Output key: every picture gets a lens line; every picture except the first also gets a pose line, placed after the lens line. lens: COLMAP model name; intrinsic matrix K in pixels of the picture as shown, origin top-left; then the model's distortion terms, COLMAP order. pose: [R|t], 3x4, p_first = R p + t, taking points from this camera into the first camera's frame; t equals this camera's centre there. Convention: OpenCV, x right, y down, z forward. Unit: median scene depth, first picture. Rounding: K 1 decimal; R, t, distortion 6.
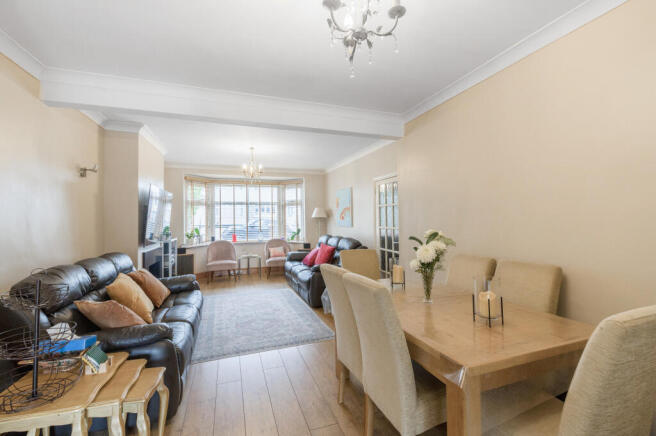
lens RADIAL K [[275.9, 0, 328.1], [0, 275.9, 216.4], [0, 0, 1]] dist [0.001516, 0.000114]
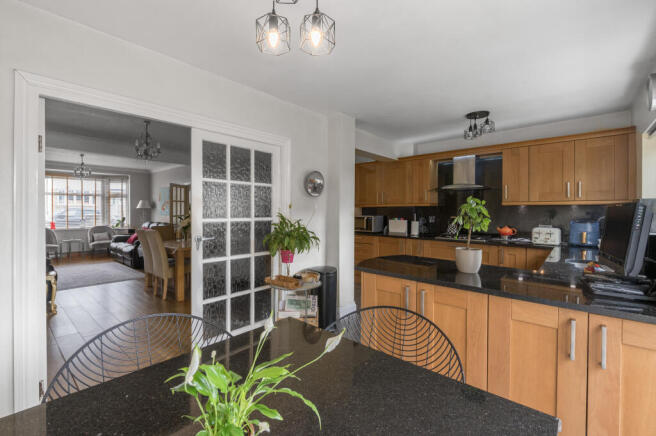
lens RADIAL K [[297.4, 0, 330.5], [0, 297.4, 208.7], [0, 0, 1]] dist [-0.003613, -0.000305]
pose [[0.875335, 0.013761, 0.483321, 0.058821], [-0.014785, 0.999889, -0.001691, -0.003967], [-0.483290, -0.005666, 0.875442, -0.584916]]
